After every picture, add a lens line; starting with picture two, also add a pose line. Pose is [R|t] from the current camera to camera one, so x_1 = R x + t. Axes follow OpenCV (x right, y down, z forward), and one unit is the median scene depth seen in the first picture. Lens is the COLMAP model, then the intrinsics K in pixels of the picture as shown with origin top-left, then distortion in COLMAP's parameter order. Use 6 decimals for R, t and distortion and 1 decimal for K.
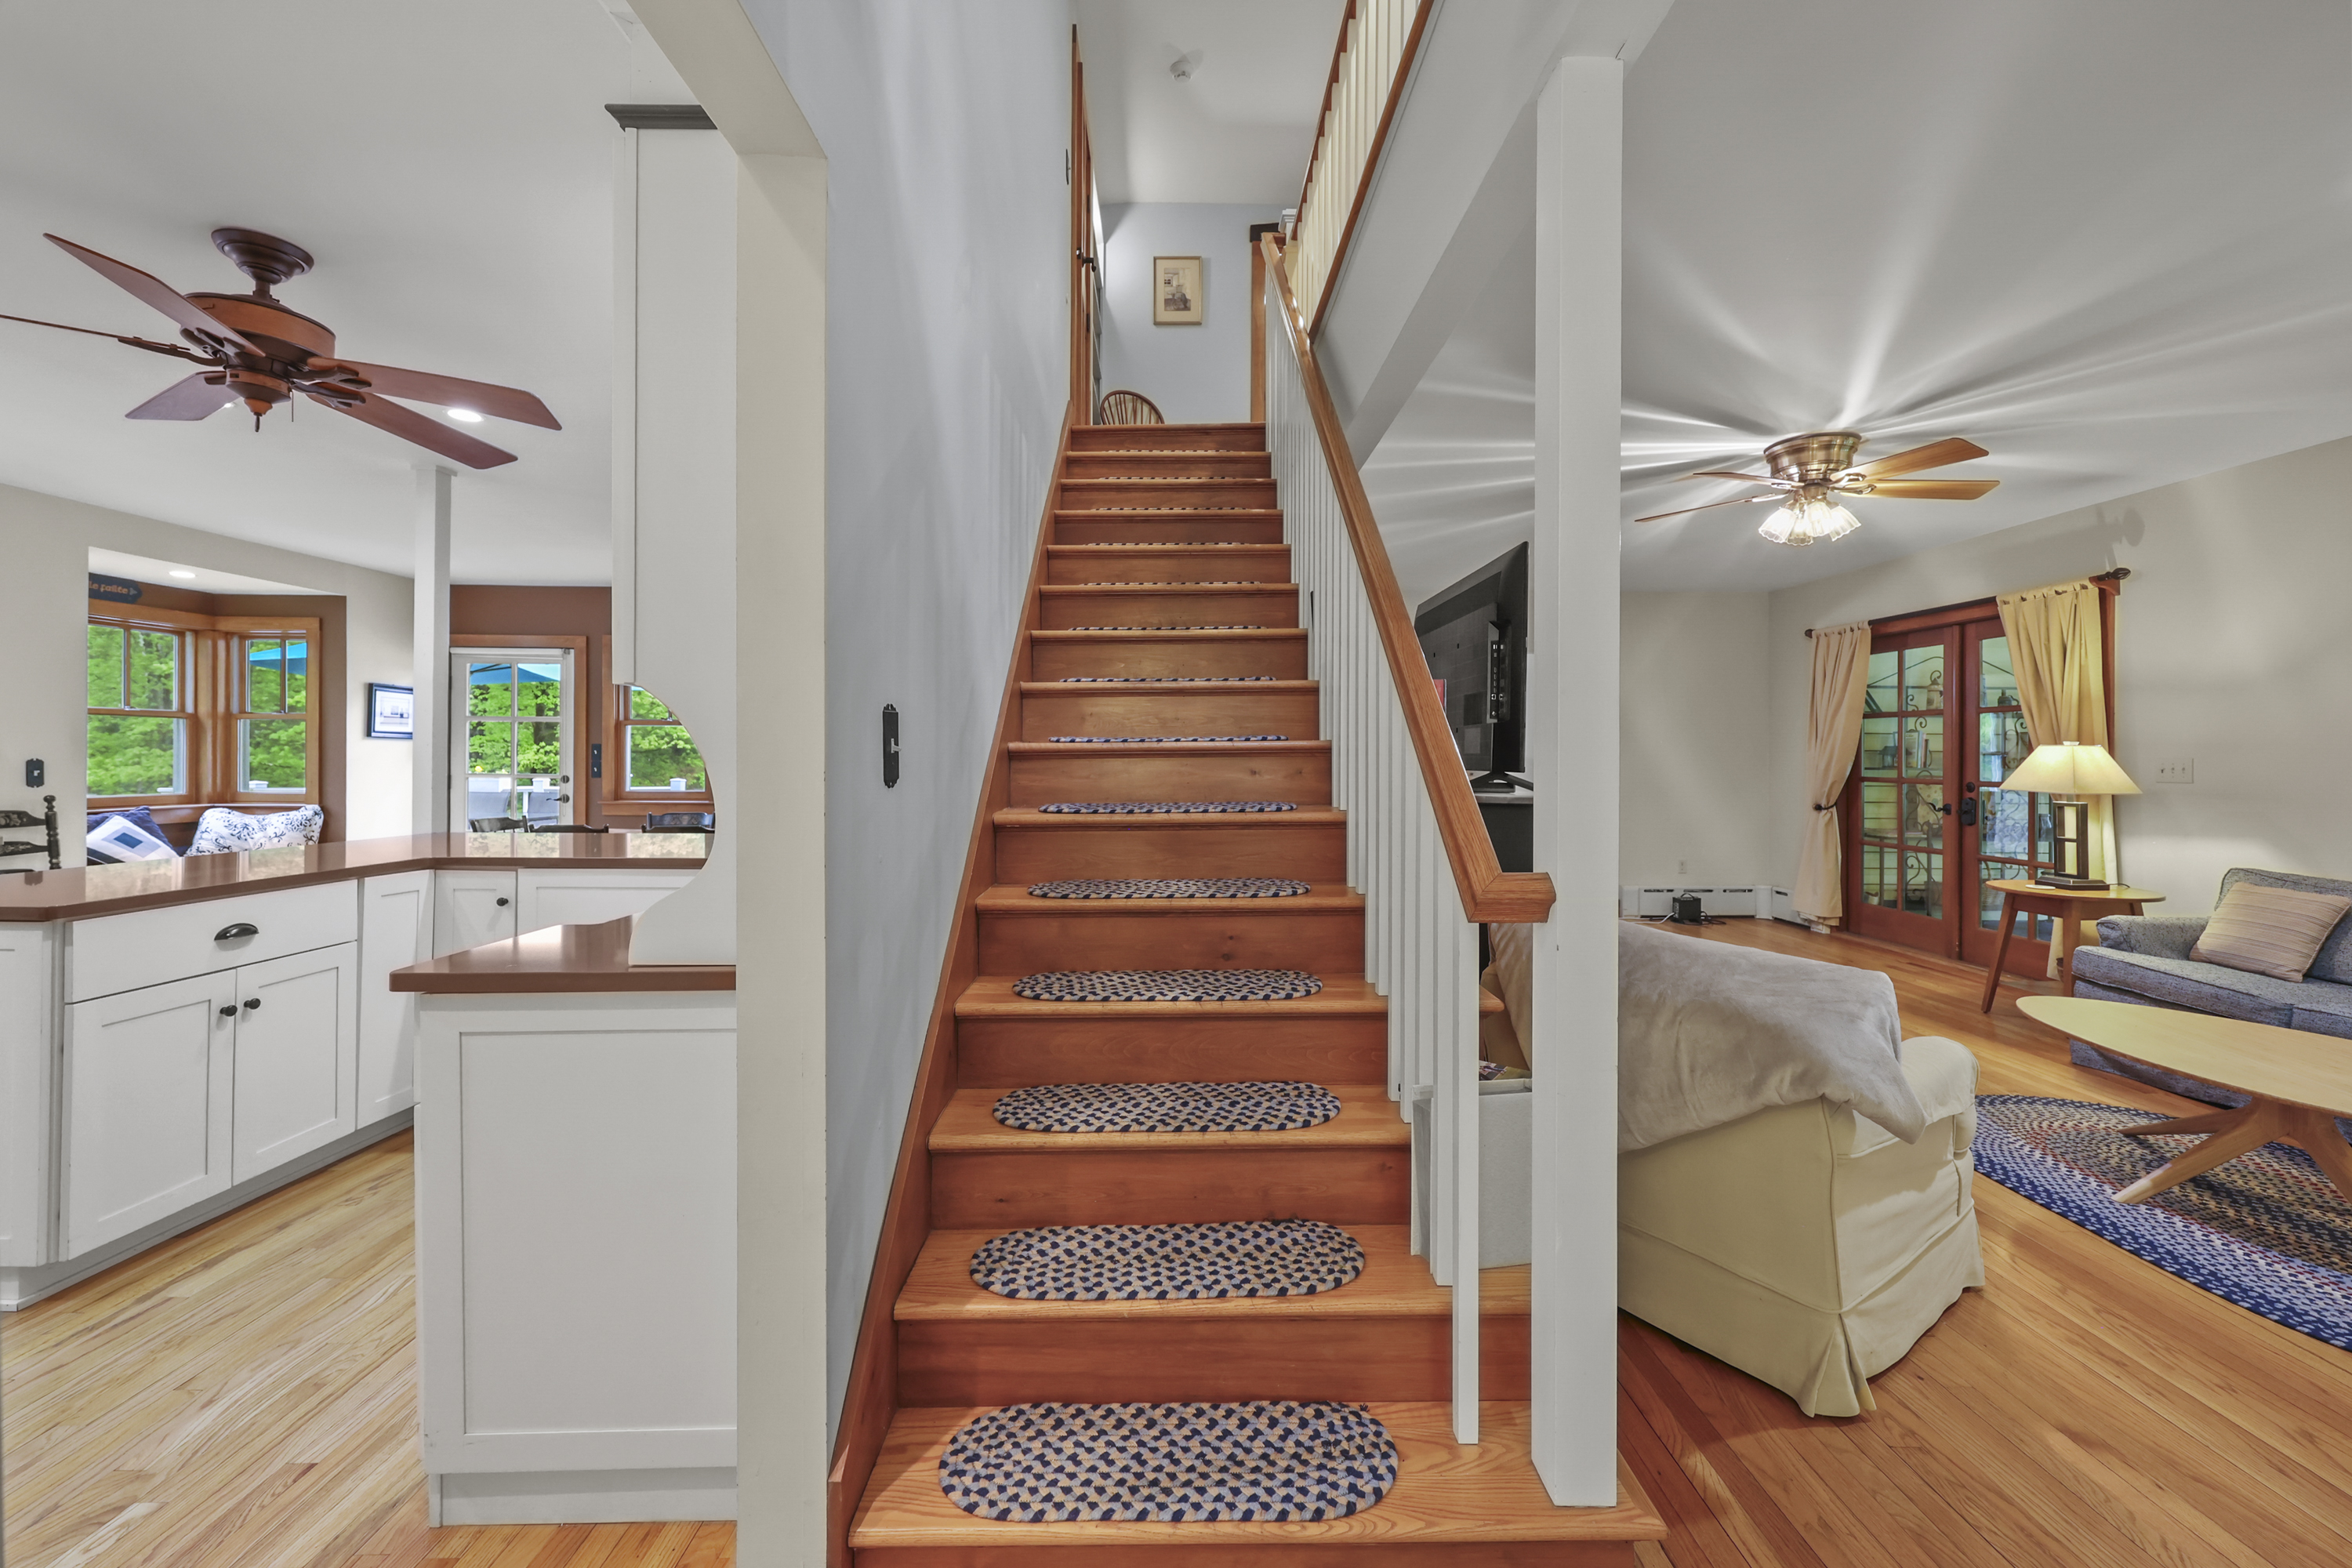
lens RADIAL K [[952.3, 0, 1163.0], [0, 952.3, 759.0], [0, 0, 1]] dist [-0.001125, 0.000236]
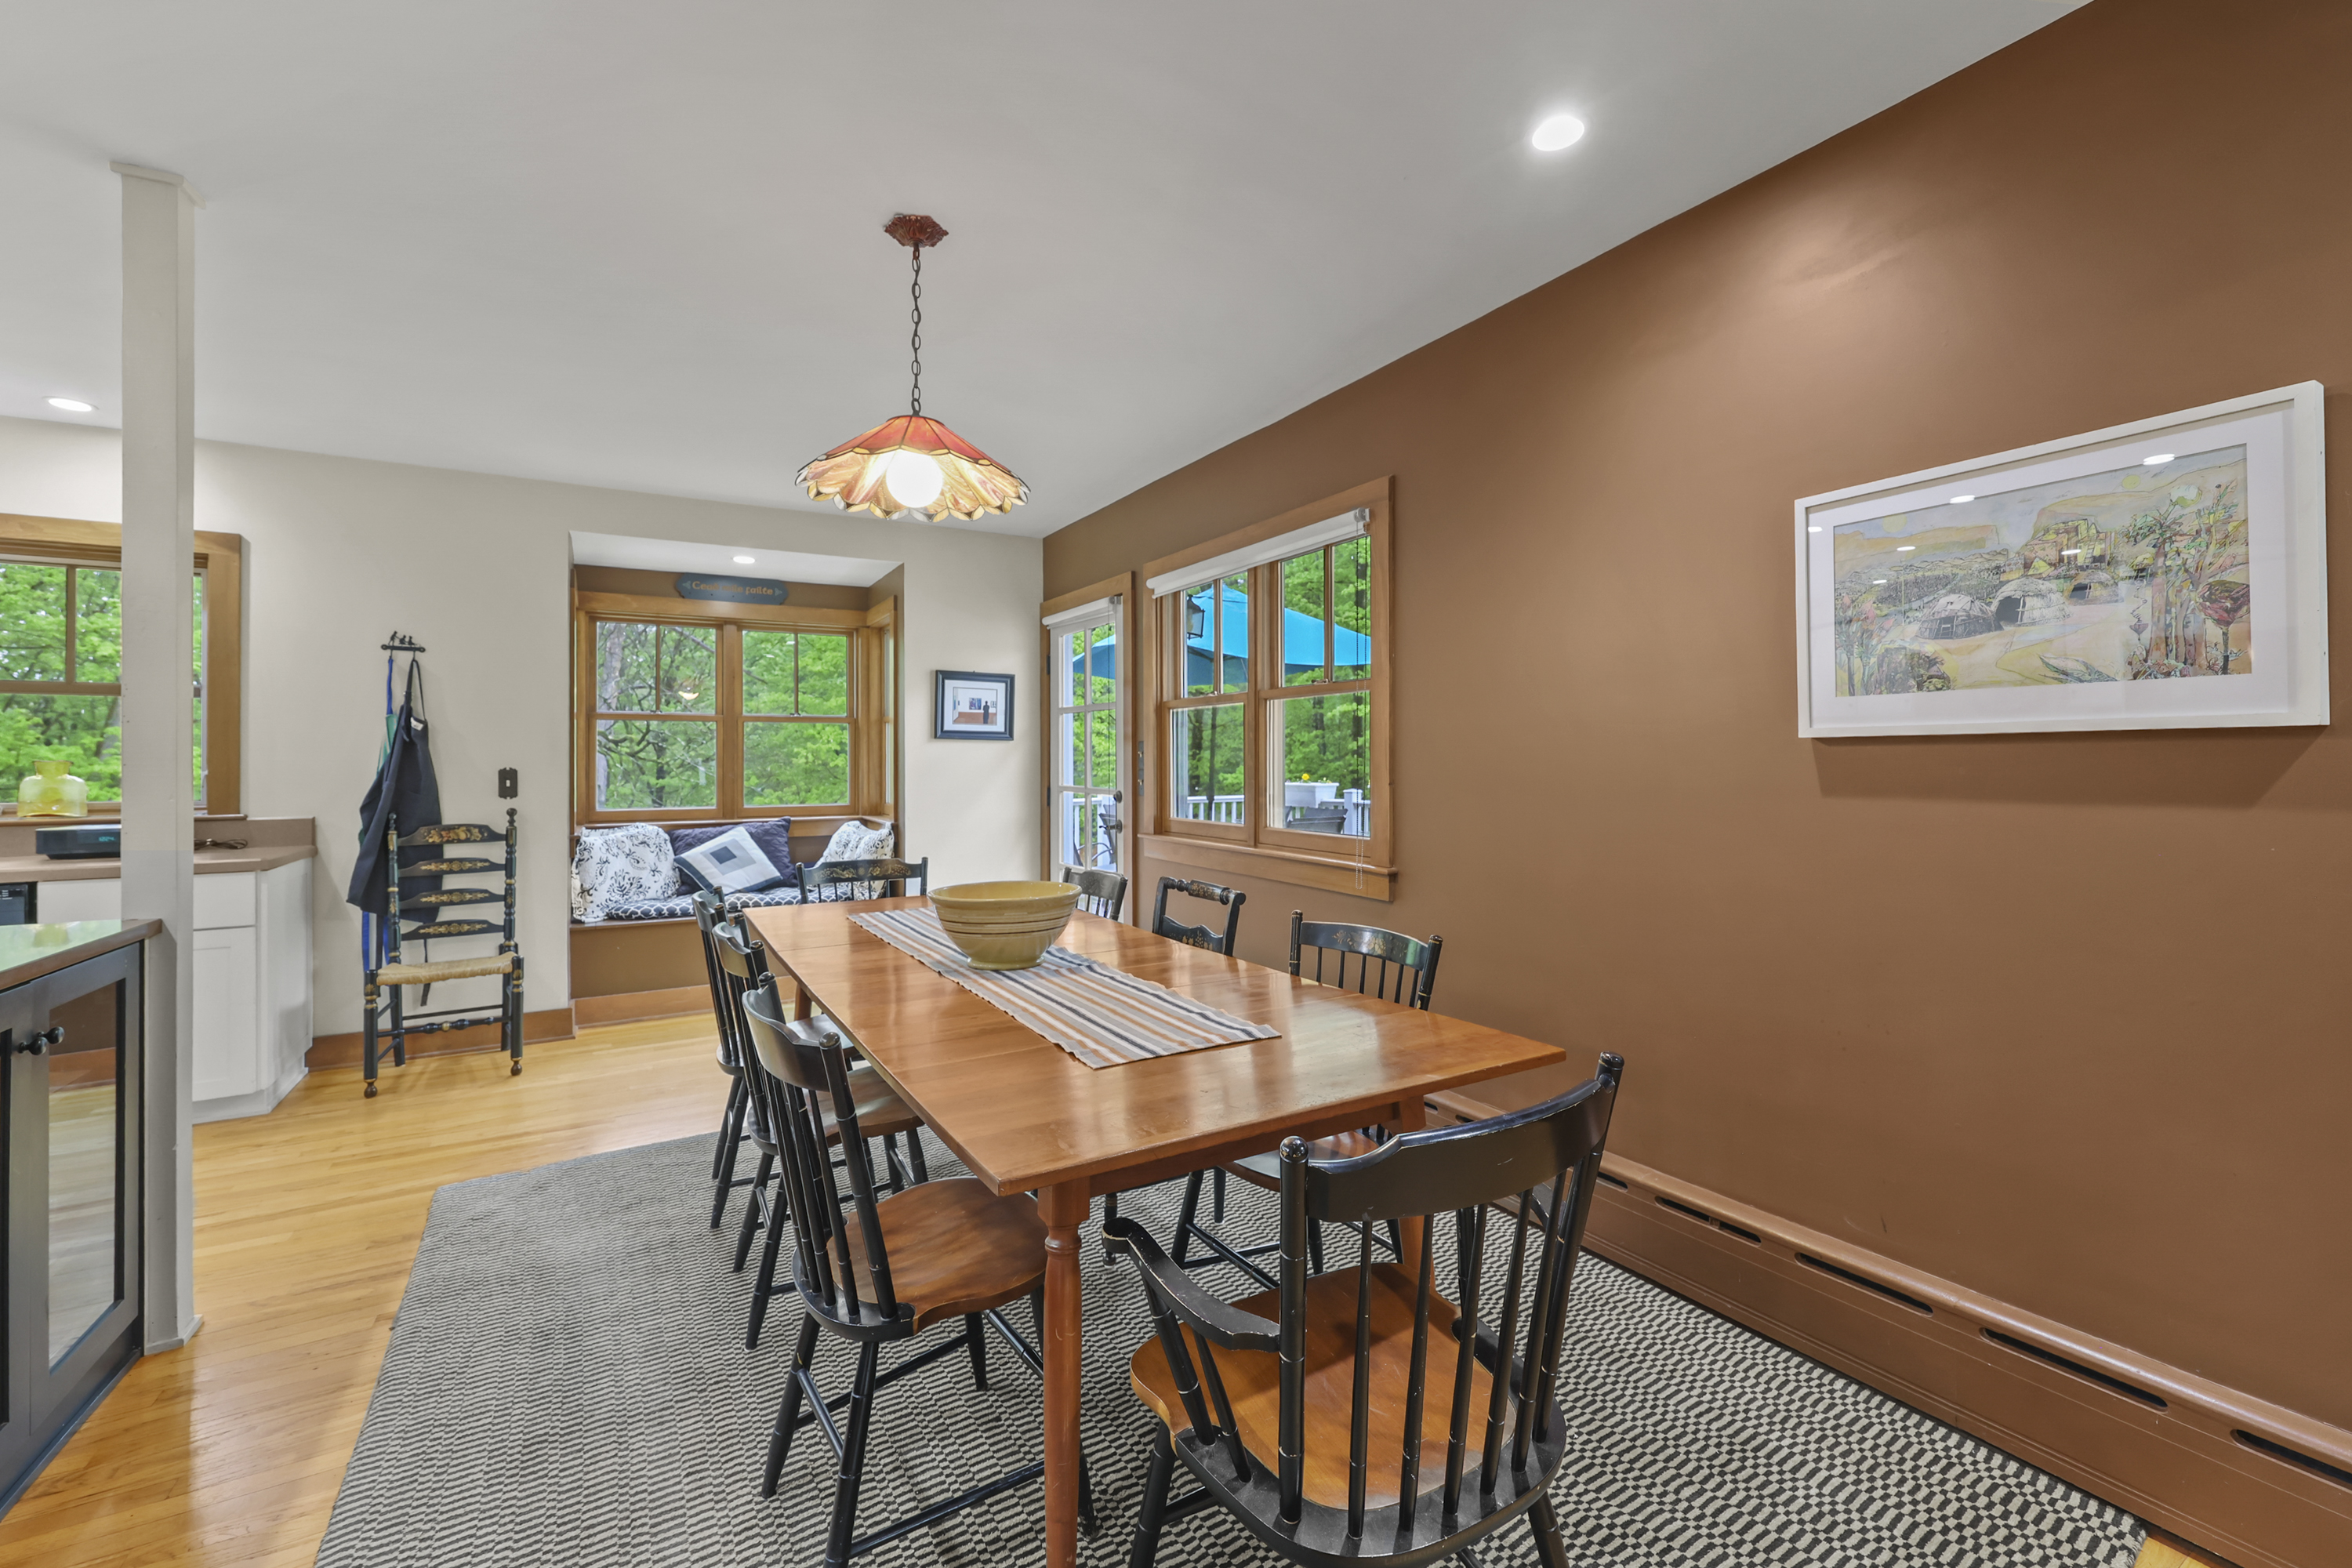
lens RADIAL K [[952.3, 0, 1163.0], [0, 952.3, 759.0], [0, 0, 1]] dist [-0.001125, 0.000236]
pose [[0.498456, -0.005039, -0.866900, -0.057333], [0.003140, 0.999987, -0.004007, -0.002179], [0.866909, -0.000725, 0.498466, 0.802785]]
